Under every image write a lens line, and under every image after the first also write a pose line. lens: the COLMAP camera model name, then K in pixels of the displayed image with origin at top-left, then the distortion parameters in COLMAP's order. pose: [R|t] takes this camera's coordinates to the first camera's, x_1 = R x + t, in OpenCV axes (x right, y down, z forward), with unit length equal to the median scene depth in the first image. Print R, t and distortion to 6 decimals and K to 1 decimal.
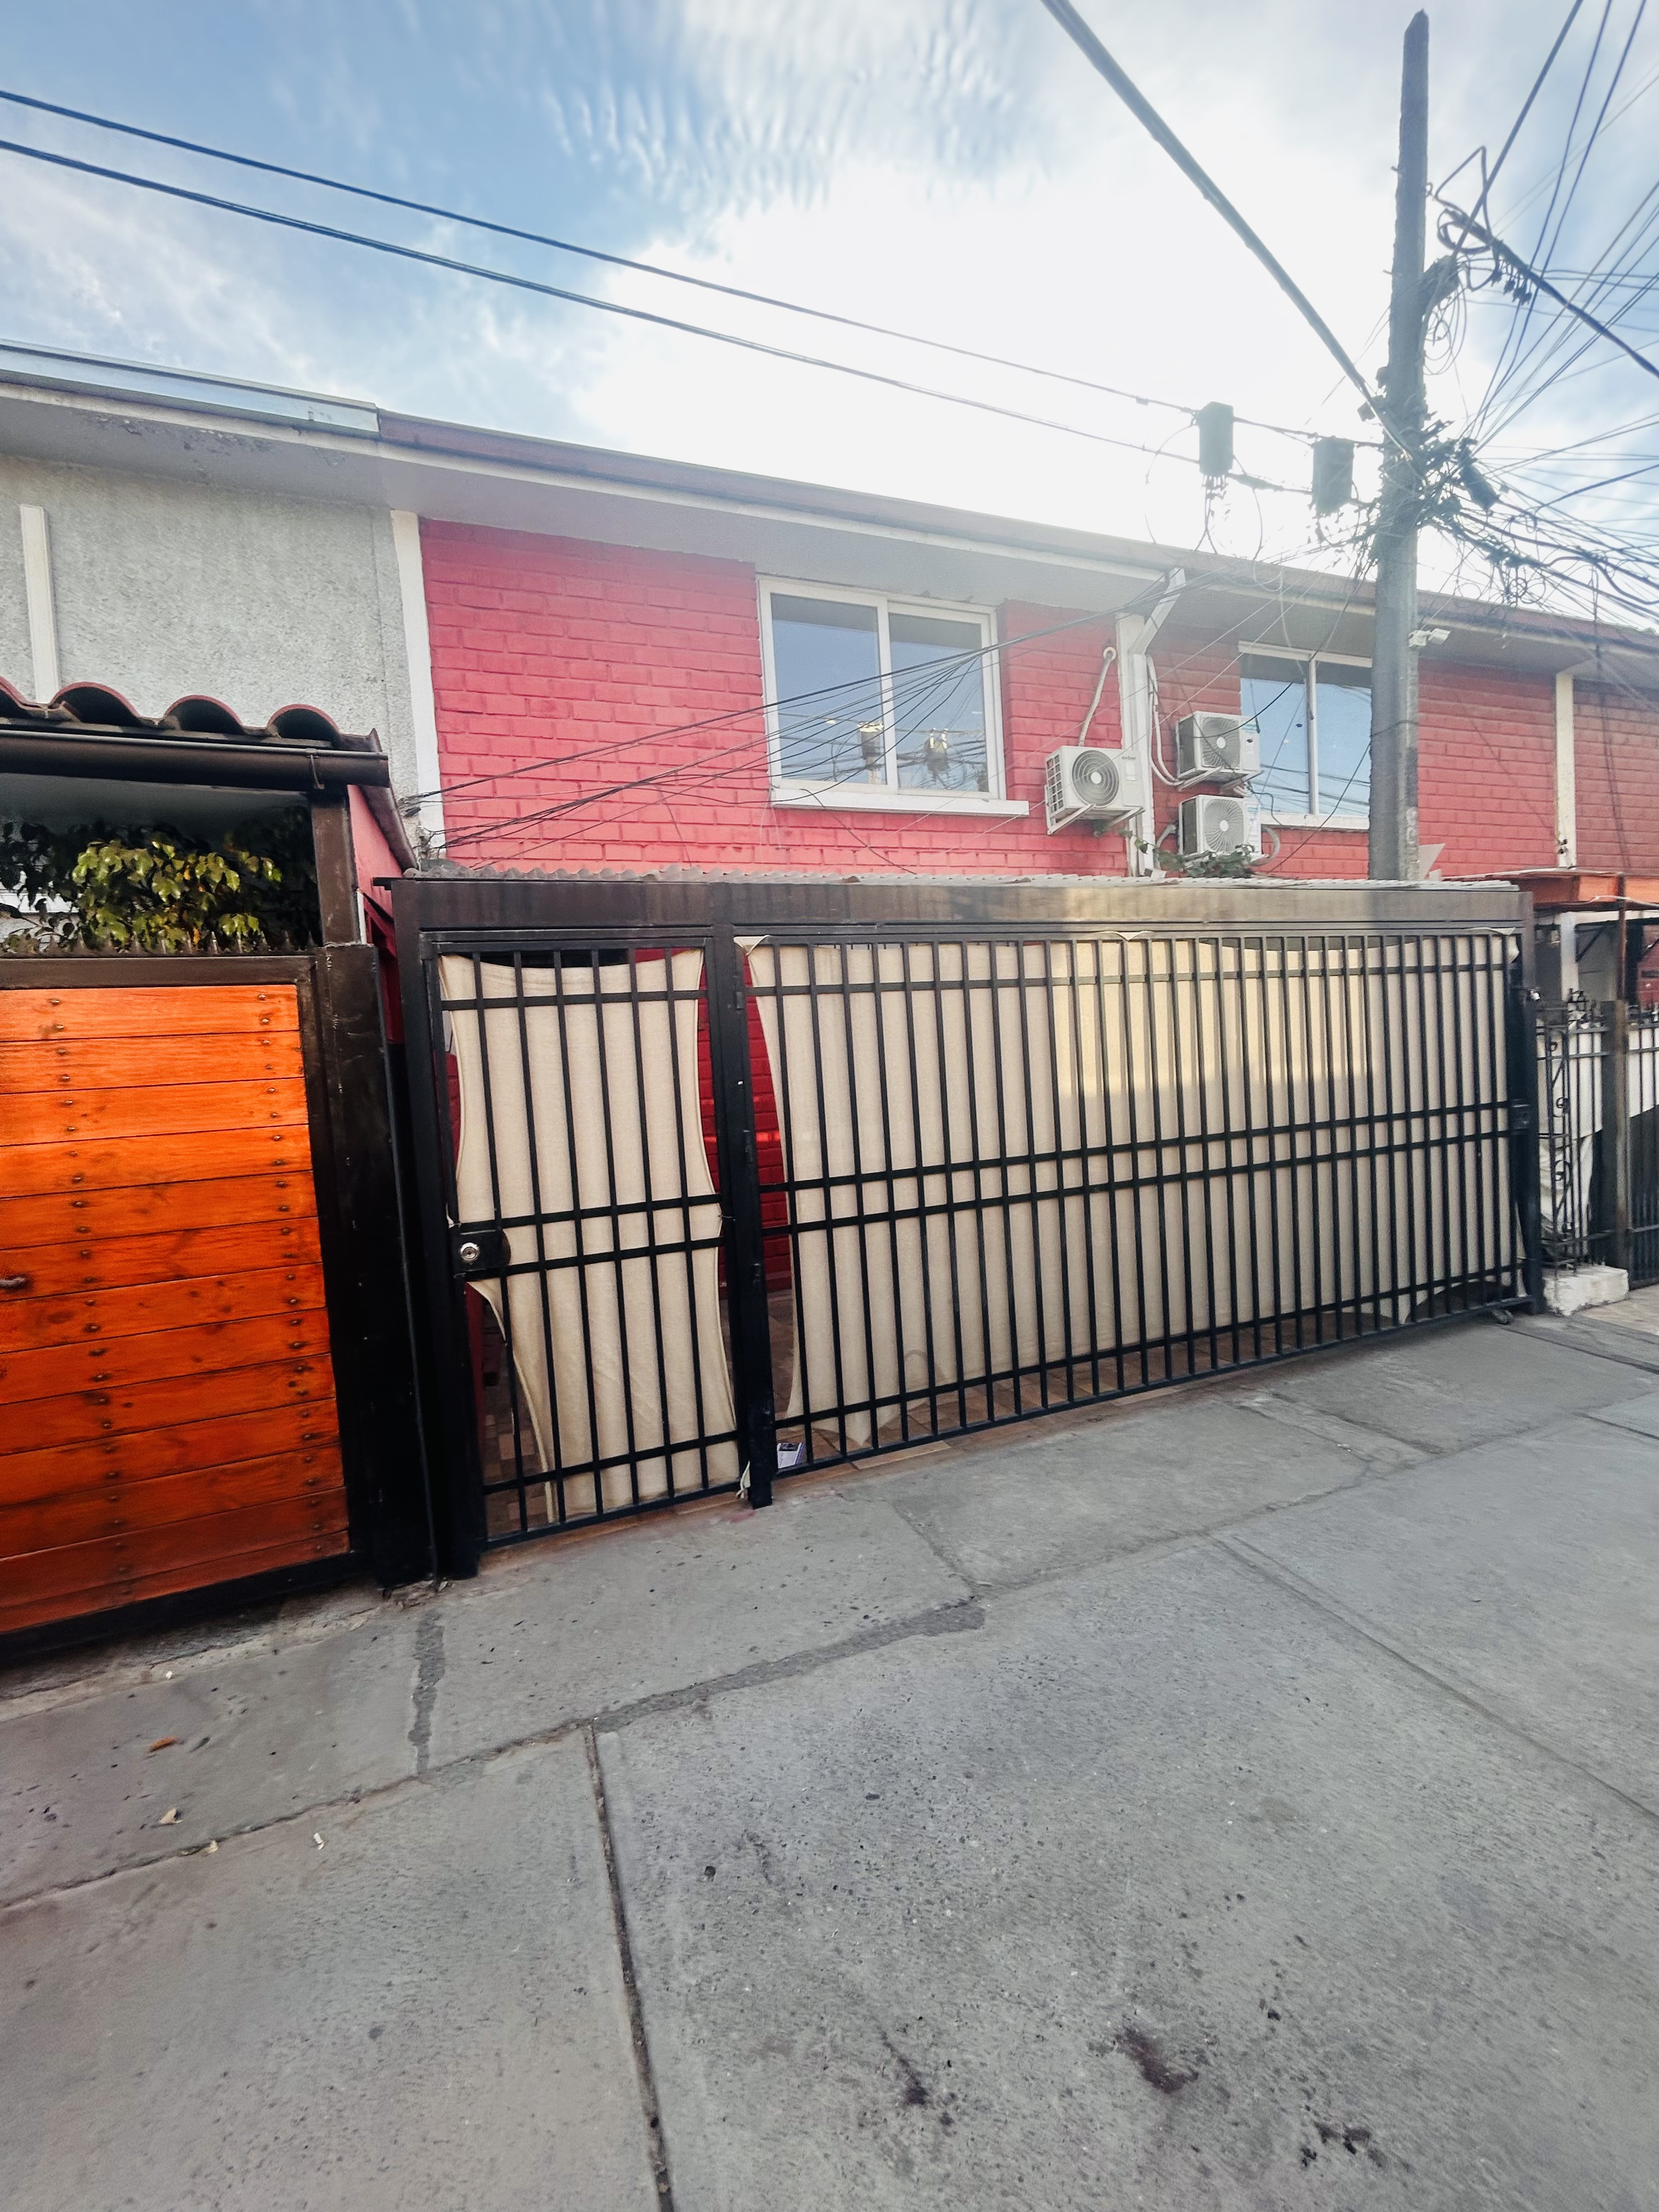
lens RADIAL K [[904.8, 0, 829.5], [0, 904.8, 1106.0], [0, 0, 1]] dist [0.000500, 0.000529]
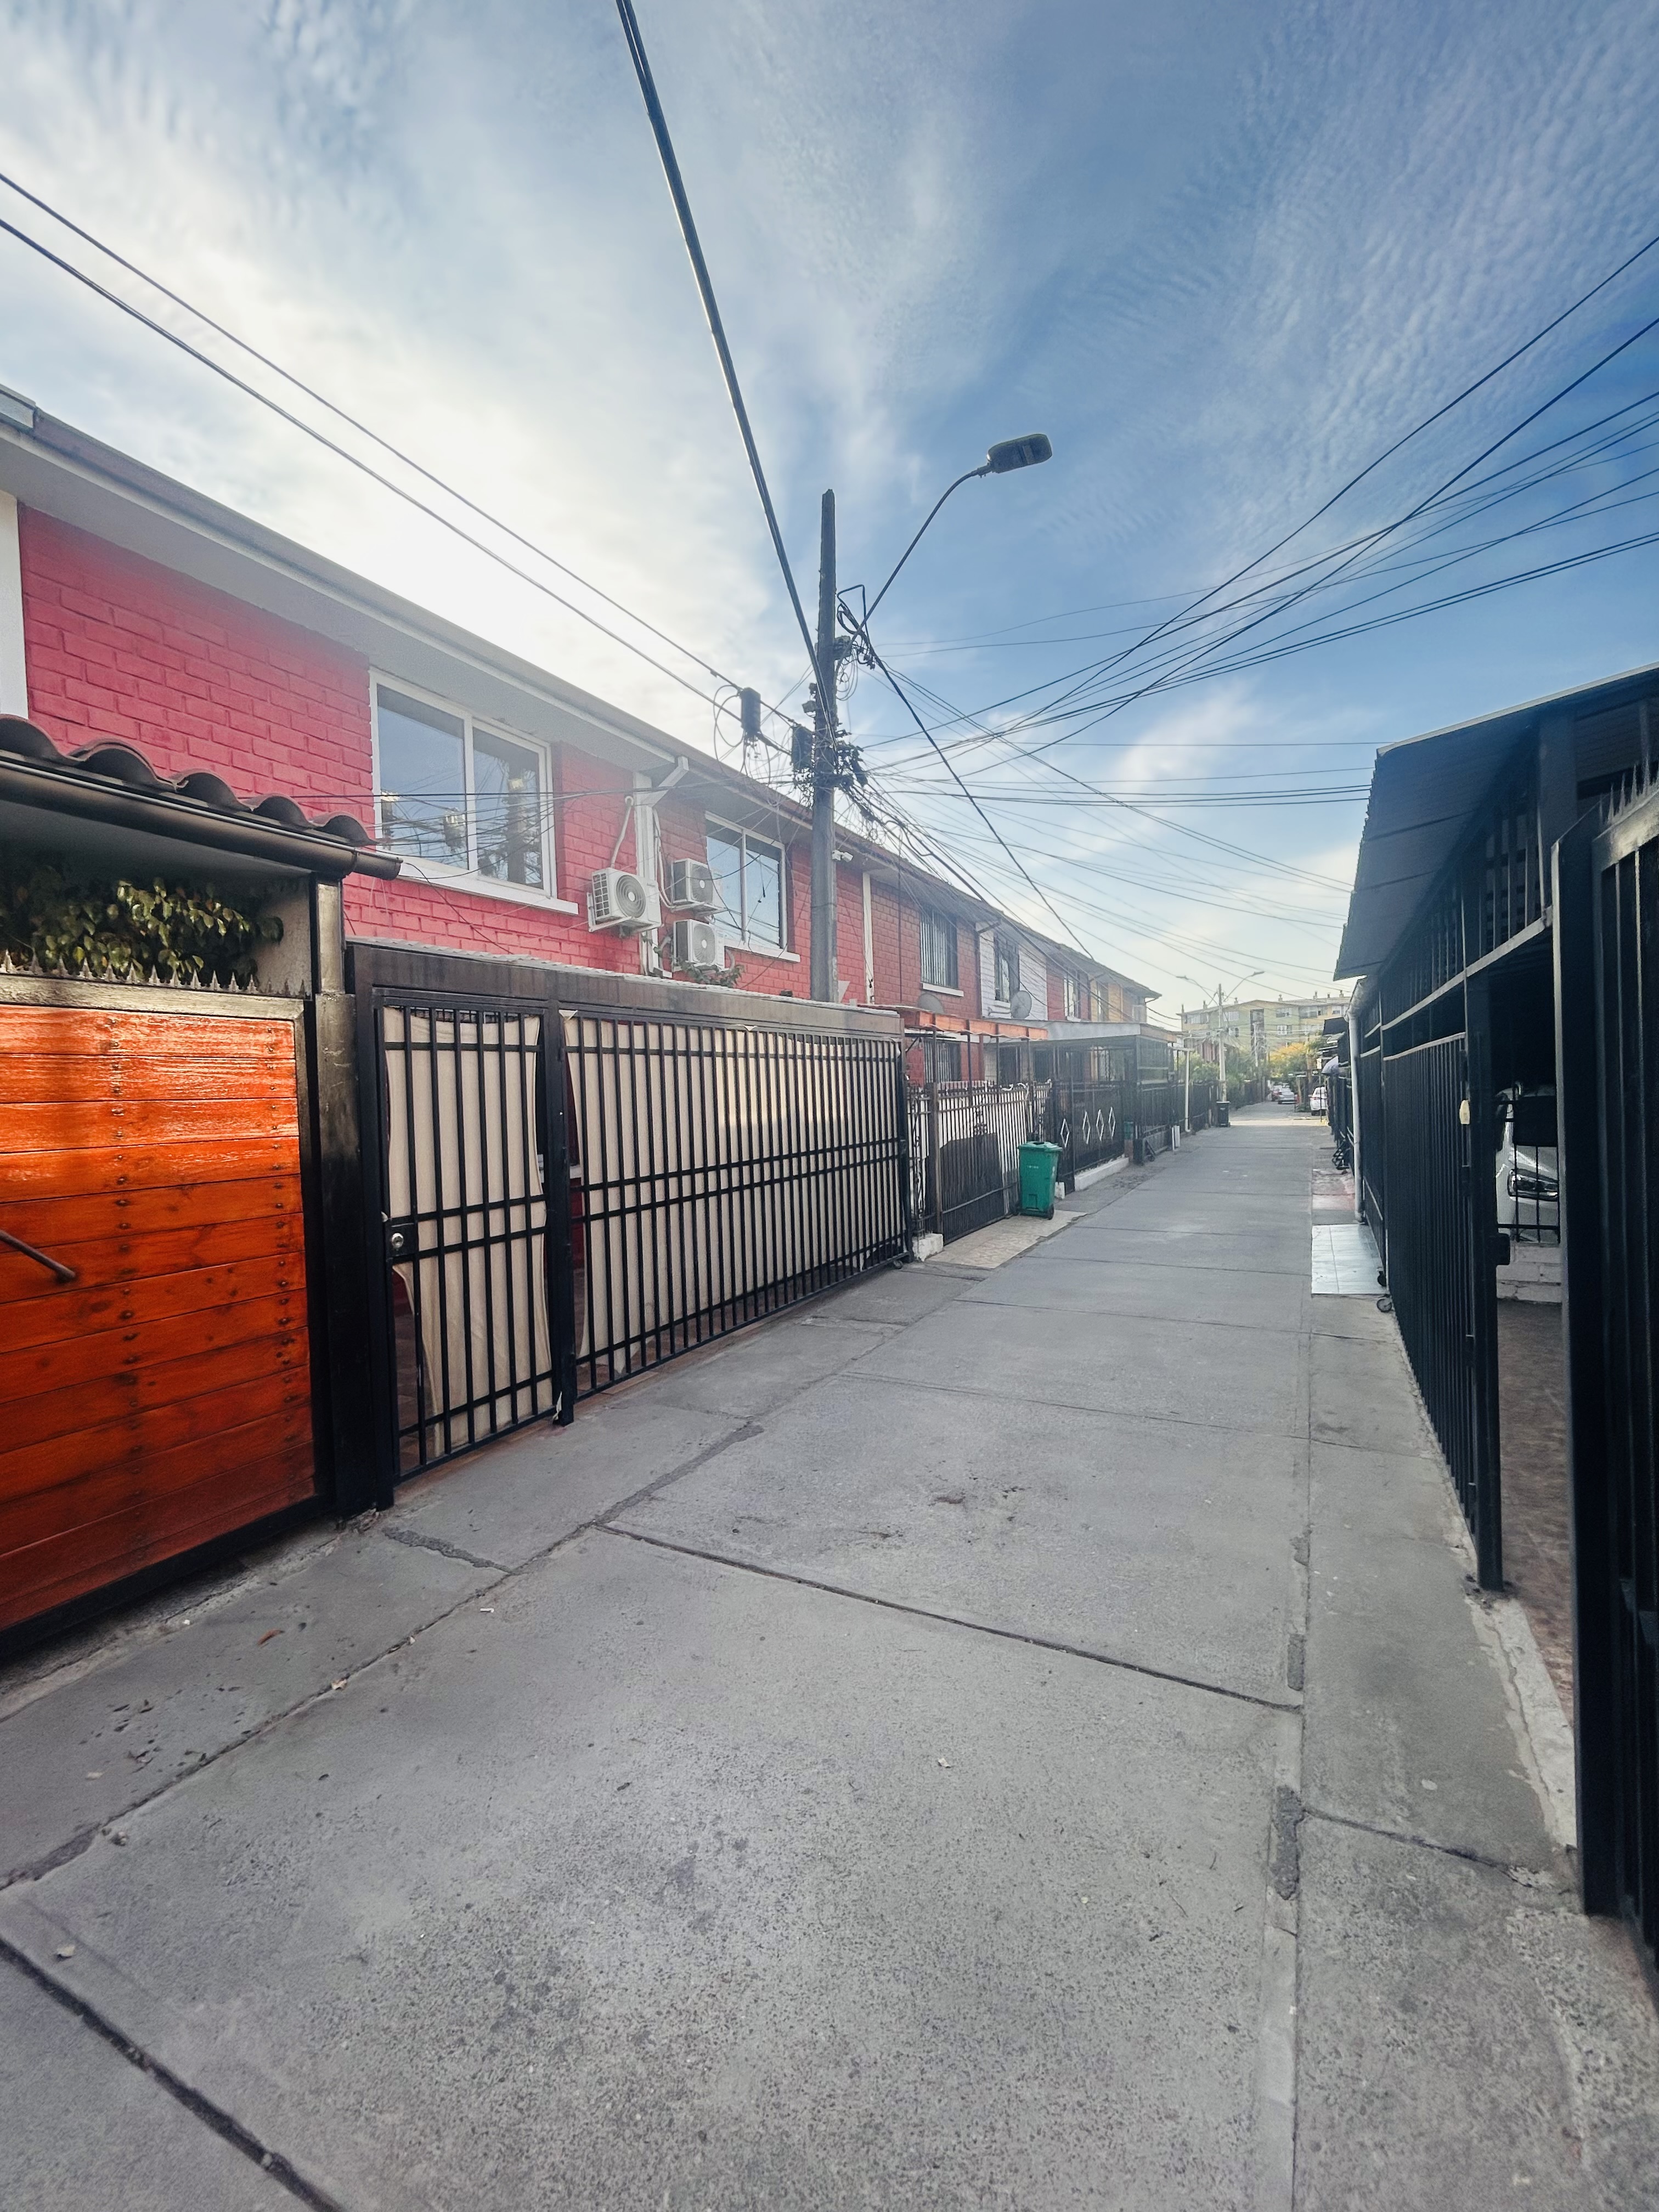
lens RADIAL K [[904.8, 0, 829.5], [0, 904.8, 1106.0], [0, 0, 1]] dist [0.000500, 0.000529]
pose [[0.757815, 0.026370, 0.651937, -0.700209], [0.019994, 0.997775, -0.063600, 0.060453], [-0.652163, 0.061232, 0.755602, -0.328391]]
